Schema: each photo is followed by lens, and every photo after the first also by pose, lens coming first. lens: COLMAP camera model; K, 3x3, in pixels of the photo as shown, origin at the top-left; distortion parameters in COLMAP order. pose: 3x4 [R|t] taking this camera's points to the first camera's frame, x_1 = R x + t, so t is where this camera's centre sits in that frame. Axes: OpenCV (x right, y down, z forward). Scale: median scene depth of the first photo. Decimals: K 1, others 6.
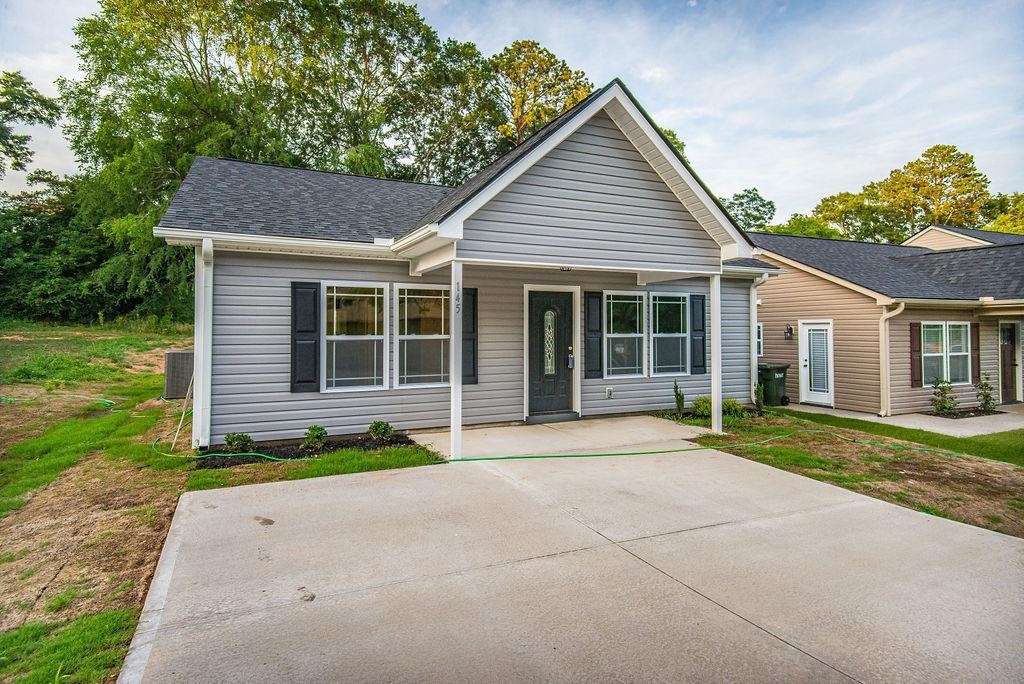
lens RADIAL K [[583.5, 0, 514.3], [0, 583.5, 323.0], [0, 0, 1]] dist [0.033744, 0.000529]
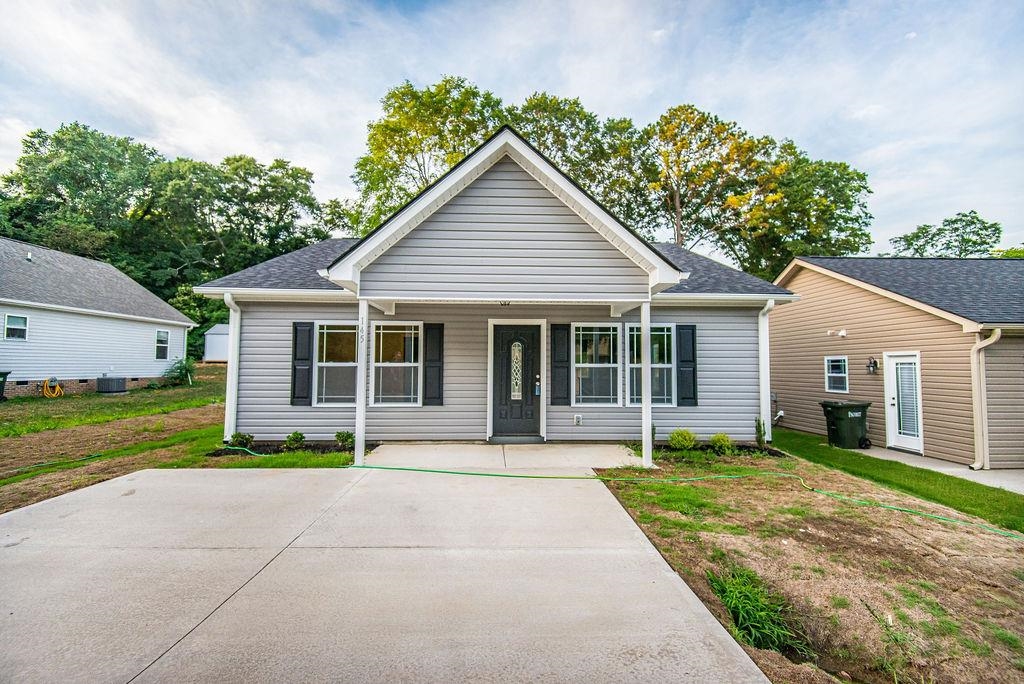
lens RADIAL K [[488.2, 0, 512.0], [0, 488.2, 342.0], [0, 0, 1]] dist [0.016868, -0.001040]
pose [[0.912326, -0.014503, -0.409209, 0.420963], [-0.001485, 0.999249, -0.038726, 0.013842], [0.409463, 0.035938, 0.911619, 0.149415]]
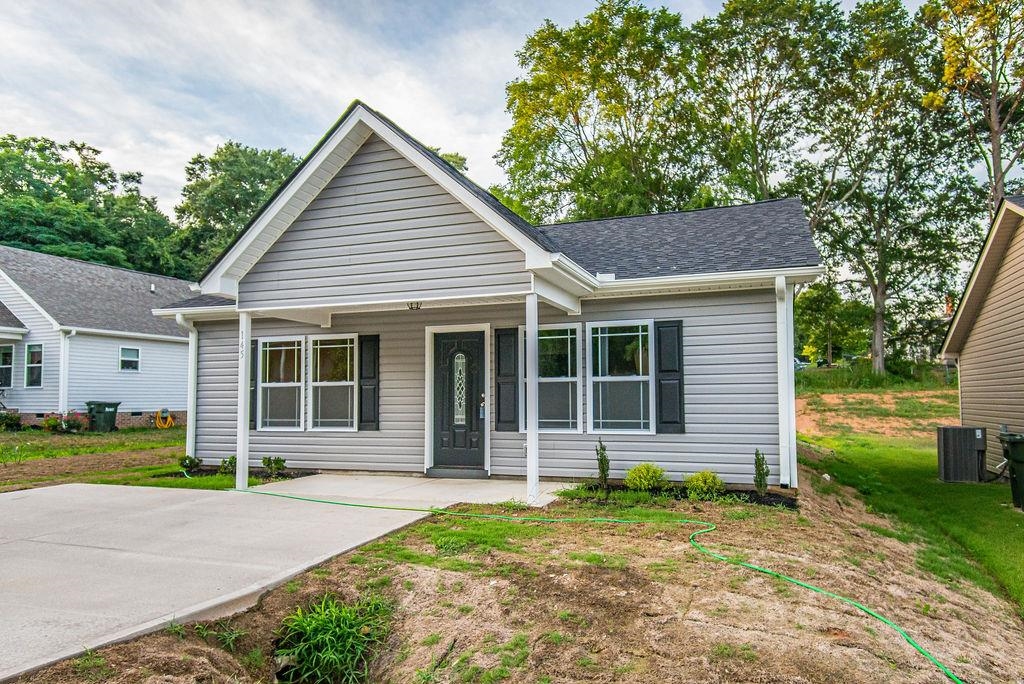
lens RADIAL K [[675.4, 0, 514.8], [0, 675.4, 364.2], [0, 0, 1]] dist [0.040250, 0.000342]
pose [[0.691278, -0.040323, -0.721463, 0.849864], [0.014377, 0.999012, -0.042060, 0.039487], [0.722446, 0.018703, 0.691174, 0.334124]]
